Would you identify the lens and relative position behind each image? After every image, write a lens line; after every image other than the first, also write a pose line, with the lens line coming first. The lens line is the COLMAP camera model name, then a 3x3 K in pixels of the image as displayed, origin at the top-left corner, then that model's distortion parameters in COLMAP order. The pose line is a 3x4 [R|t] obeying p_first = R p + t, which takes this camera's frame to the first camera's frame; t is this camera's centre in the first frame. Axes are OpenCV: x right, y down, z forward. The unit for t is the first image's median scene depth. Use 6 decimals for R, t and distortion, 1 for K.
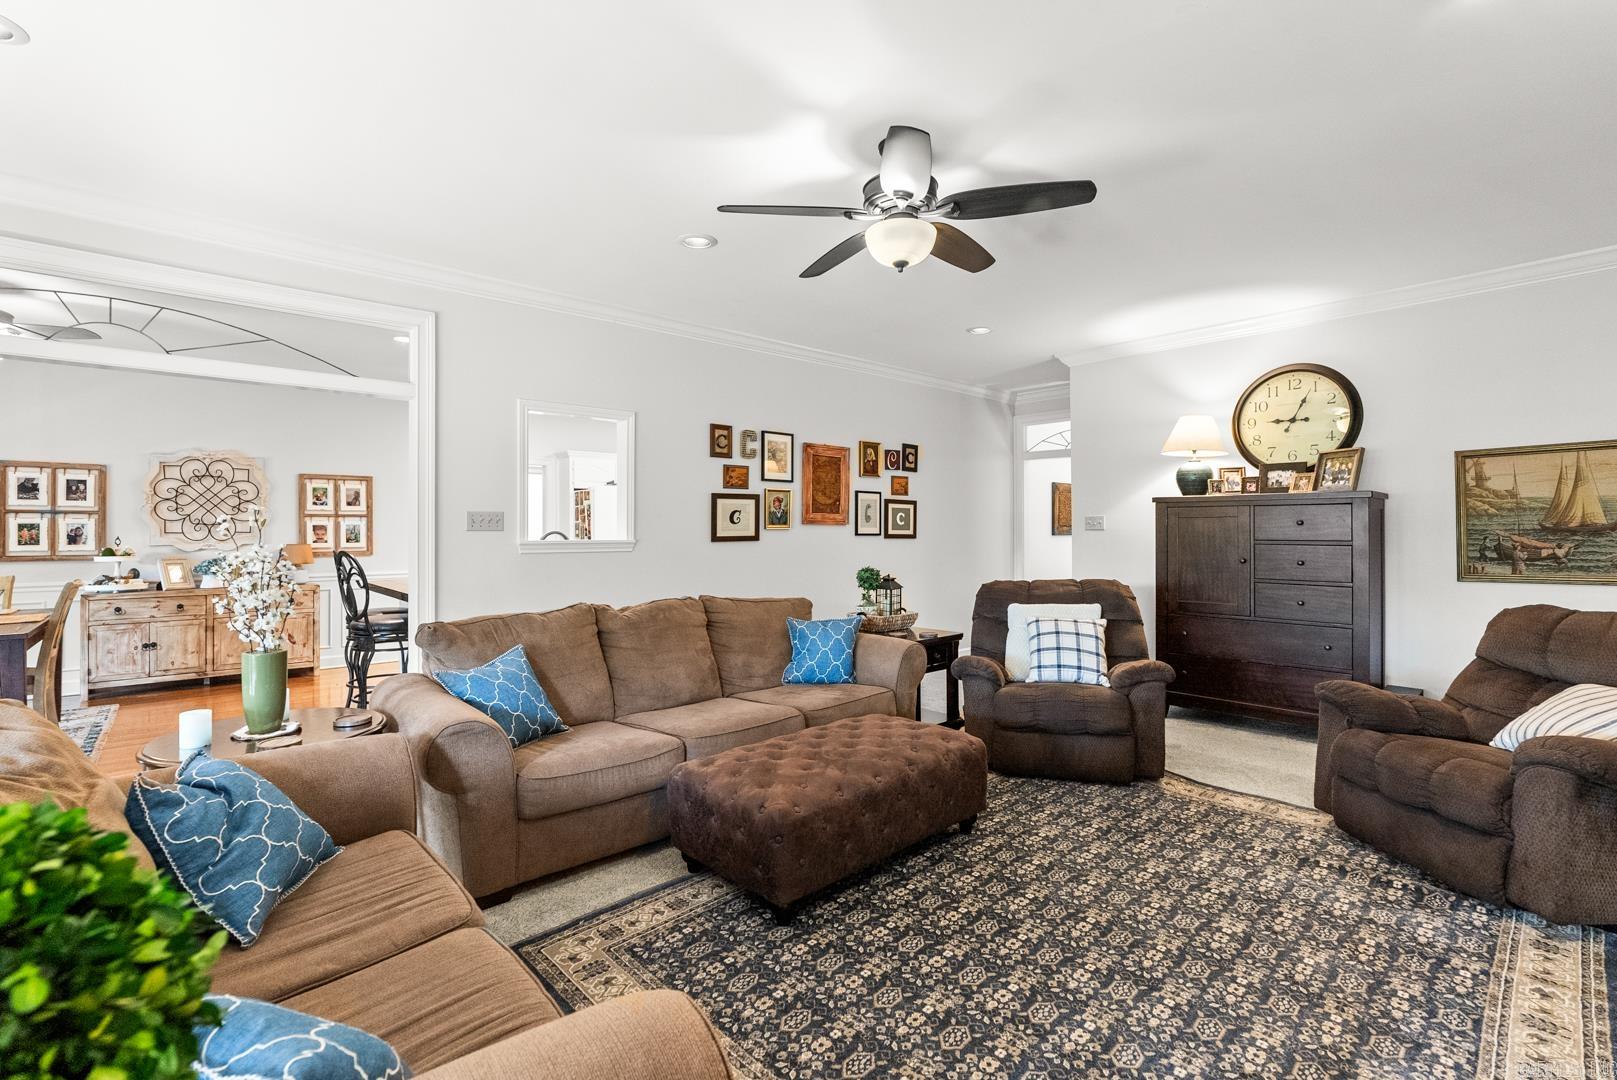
lens RADIAL K [[718.0, 0, 795.7], [0, 718.0, 530.1], [0, 0, 1]] dist [0.000857, 0.000284]
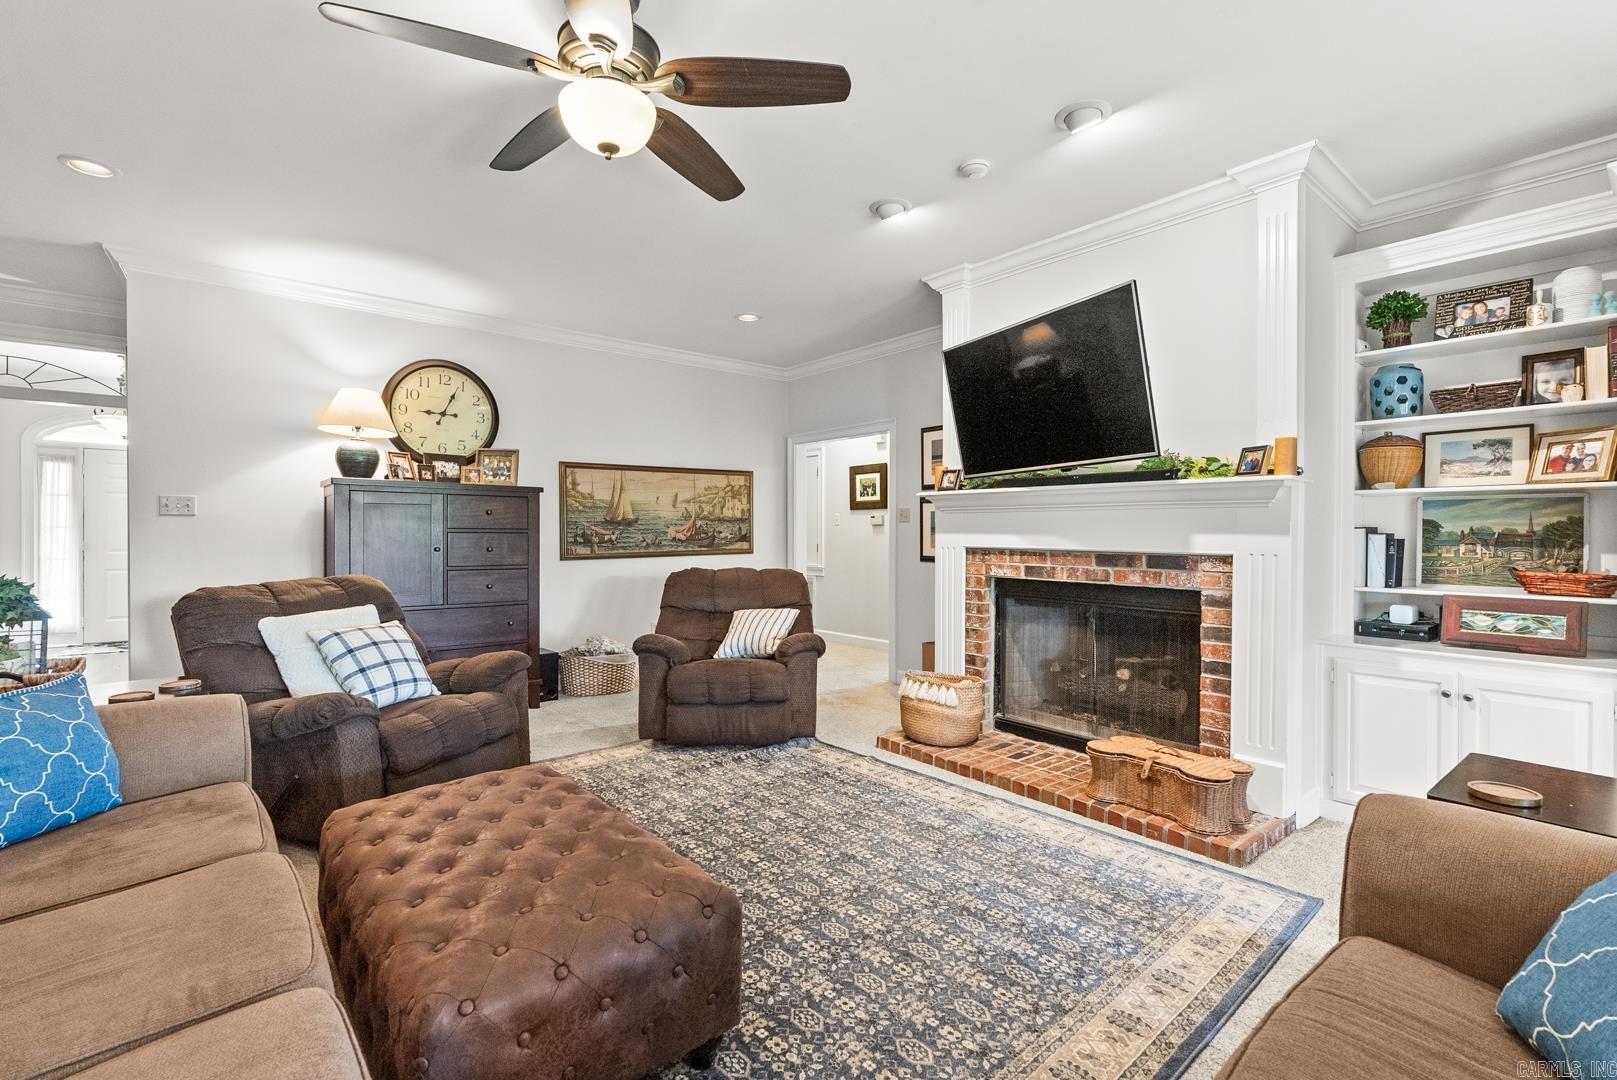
lens RADIAL K [[736.0, 0, 808.5], [0, 736.0, 540.0], [0, 0, 1]] dist [-0.000103, 0.000118]
pose [[0.035554, -0.005000, 0.999355, -0.455793], [-0.004528, 0.999976, 0.005164, 0.027431], [-0.999358, -0.004709, 0.035530, 0.558290]]
